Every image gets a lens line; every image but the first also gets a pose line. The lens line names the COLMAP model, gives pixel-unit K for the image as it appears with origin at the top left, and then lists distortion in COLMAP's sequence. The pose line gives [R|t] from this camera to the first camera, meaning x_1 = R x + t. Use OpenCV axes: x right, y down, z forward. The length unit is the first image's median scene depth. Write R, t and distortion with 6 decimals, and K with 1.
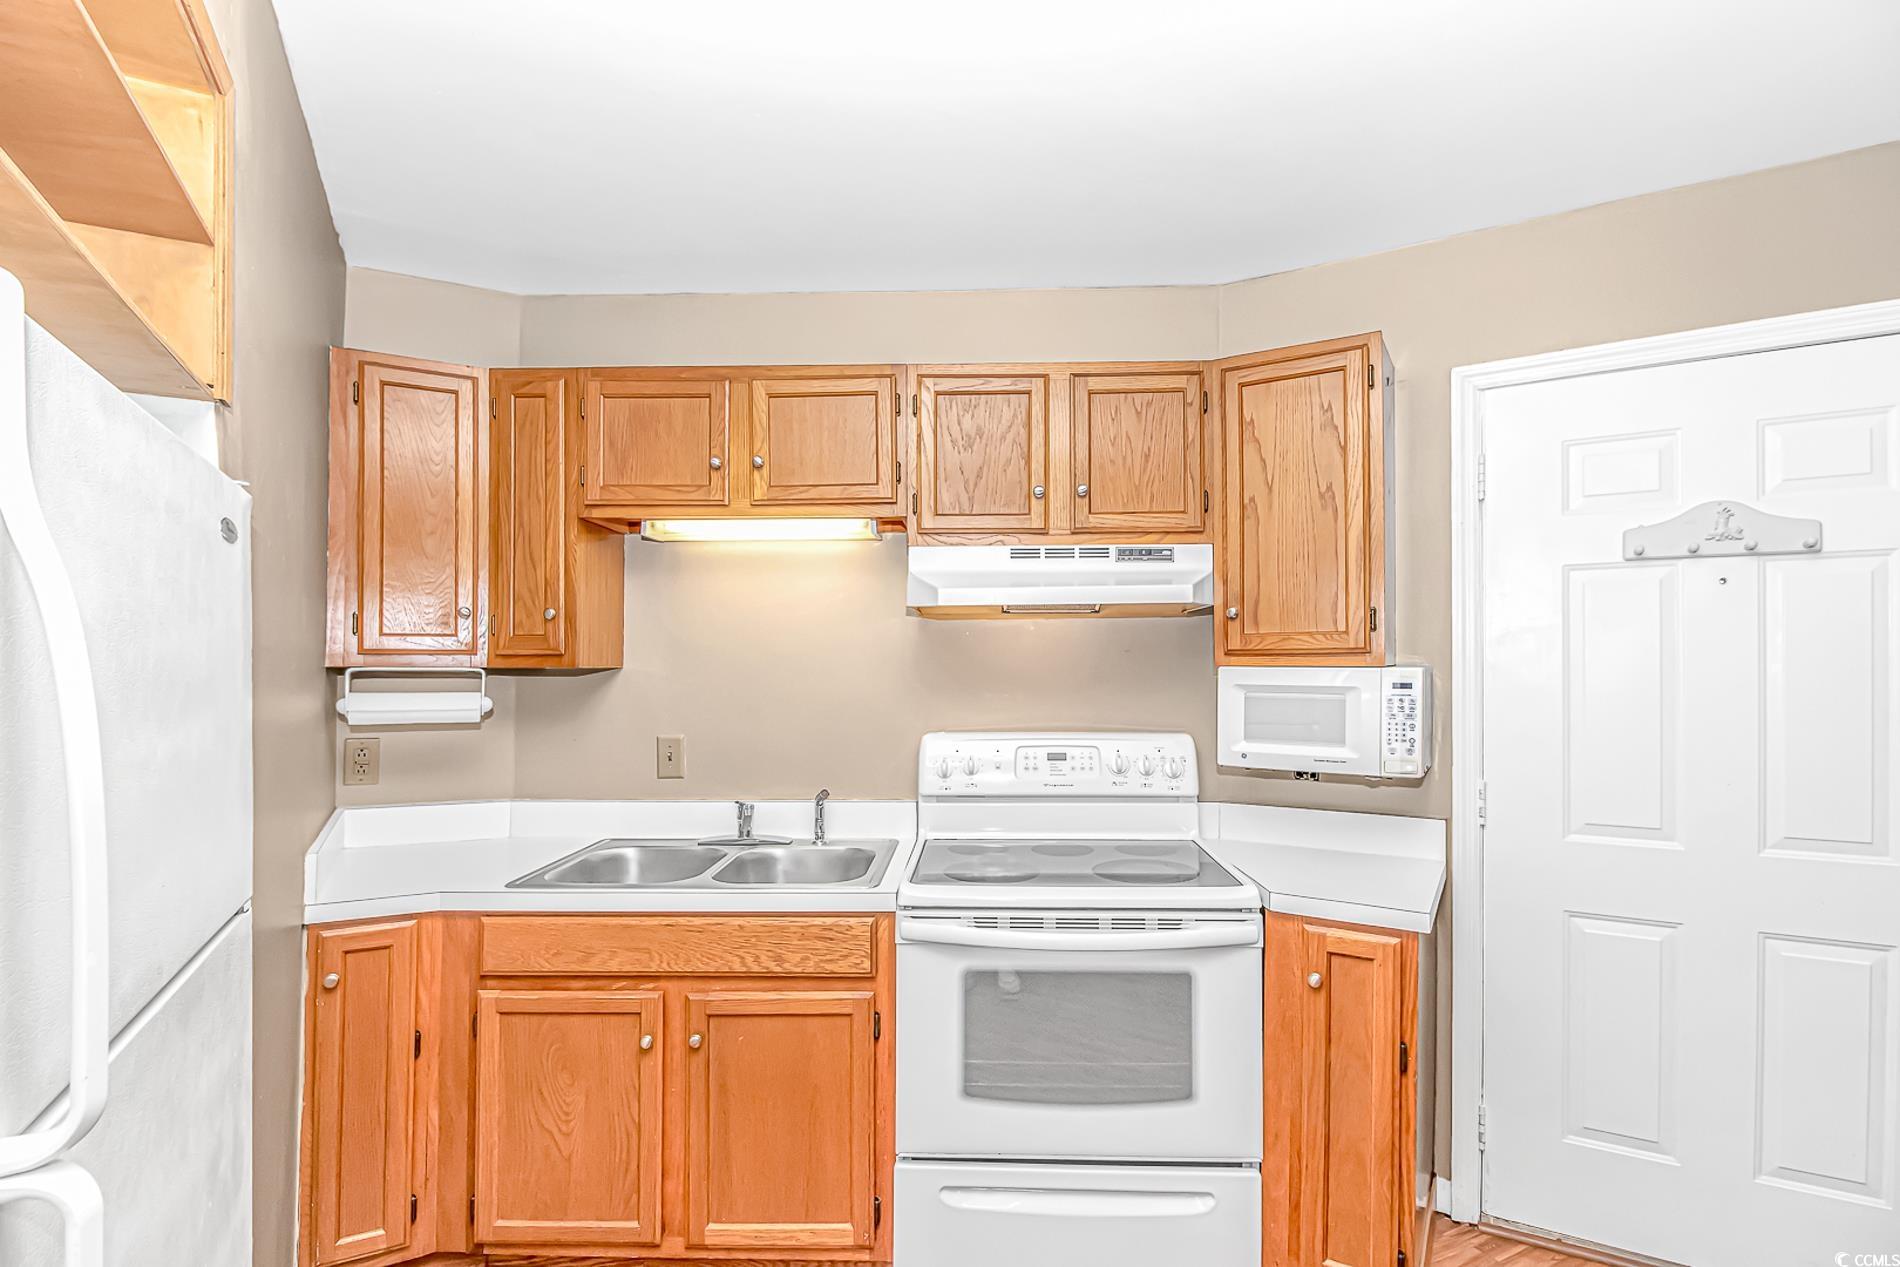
lens RADIAL K [[890.3, 0, 952.9], [0, 890.3, 669.7], [0, 0, 1]] dist [-0.000980, -0.000095]
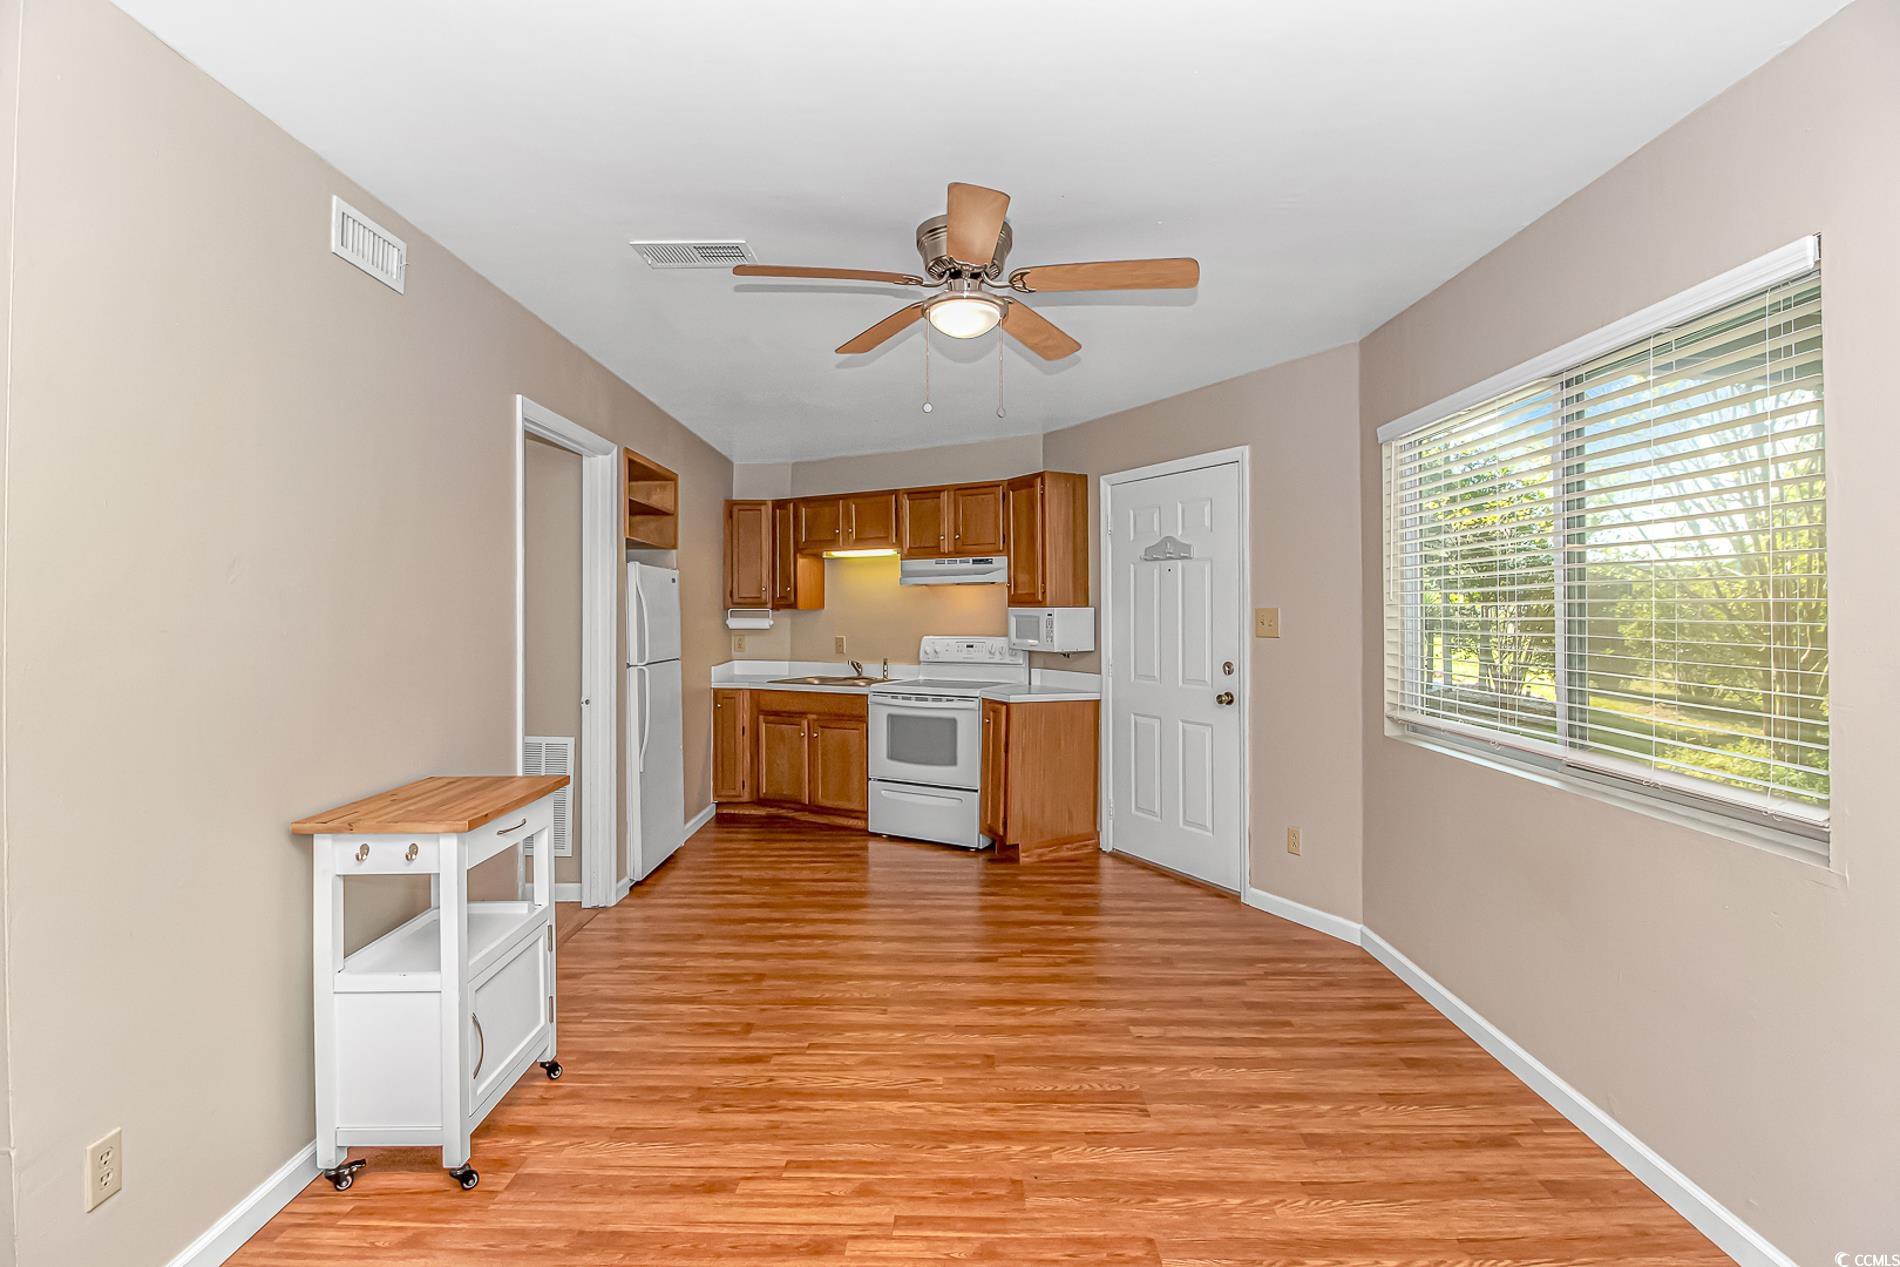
lens RADIAL K [[897.0, 0, 939.0], [0, 897.0, 647.4], [0, 0, 1]] dist [0.001393, 0.022776]
pose [[0.870195, 0.016492, -0.492431, 1.453700], [-0.003675, 0.999629, 0.026985, 0.044060], [0.492693, -0.021672, 0.869933, -1.308850]]
